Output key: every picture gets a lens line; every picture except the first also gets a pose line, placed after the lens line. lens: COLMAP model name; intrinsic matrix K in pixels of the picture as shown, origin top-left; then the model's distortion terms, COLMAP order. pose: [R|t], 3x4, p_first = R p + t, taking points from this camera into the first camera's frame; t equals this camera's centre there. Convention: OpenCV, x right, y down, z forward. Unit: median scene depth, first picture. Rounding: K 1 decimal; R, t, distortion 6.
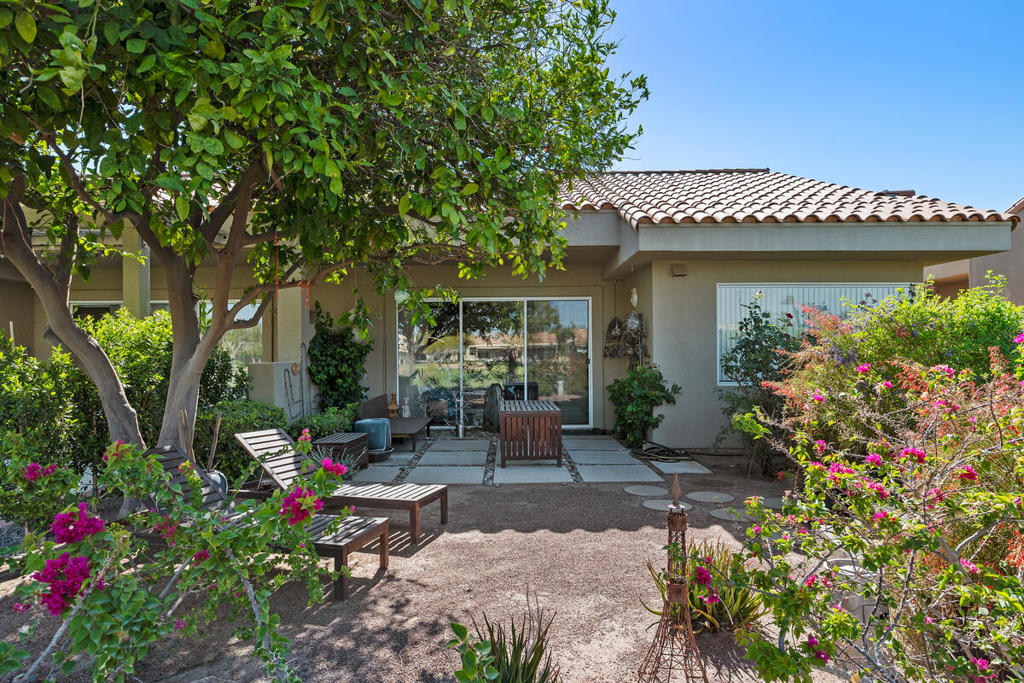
lens RADIAL K [[549.8, 0, 512.0], [0, 549.8, 341.5], [0, 0, 1]] dist [0.000318, 0.000033]
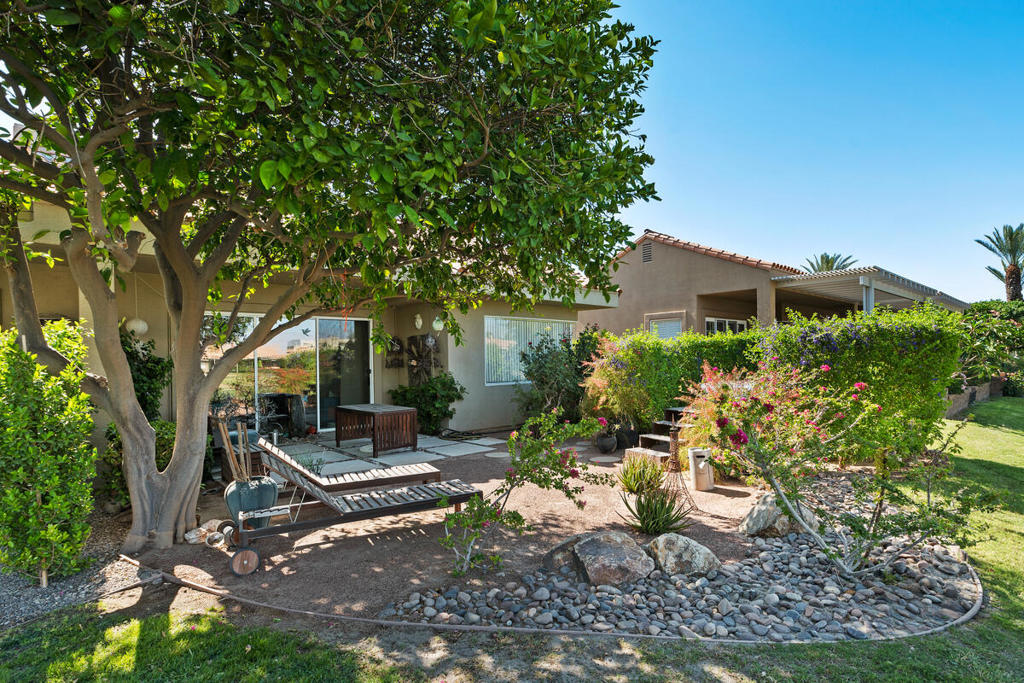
lens RADIAL K [[502.7, 0, 512.0], [0, 502.7, 341.5], [0, 0, 1]] dist [0.000217, 0.000000]
pose [[0.756145, 0.014865, 0.654235, -0.455770], [-0.001087, 0.999769, -0.021461, -0.008922], [-0.654403, 0.015517, 0.755987, -0.060597]]
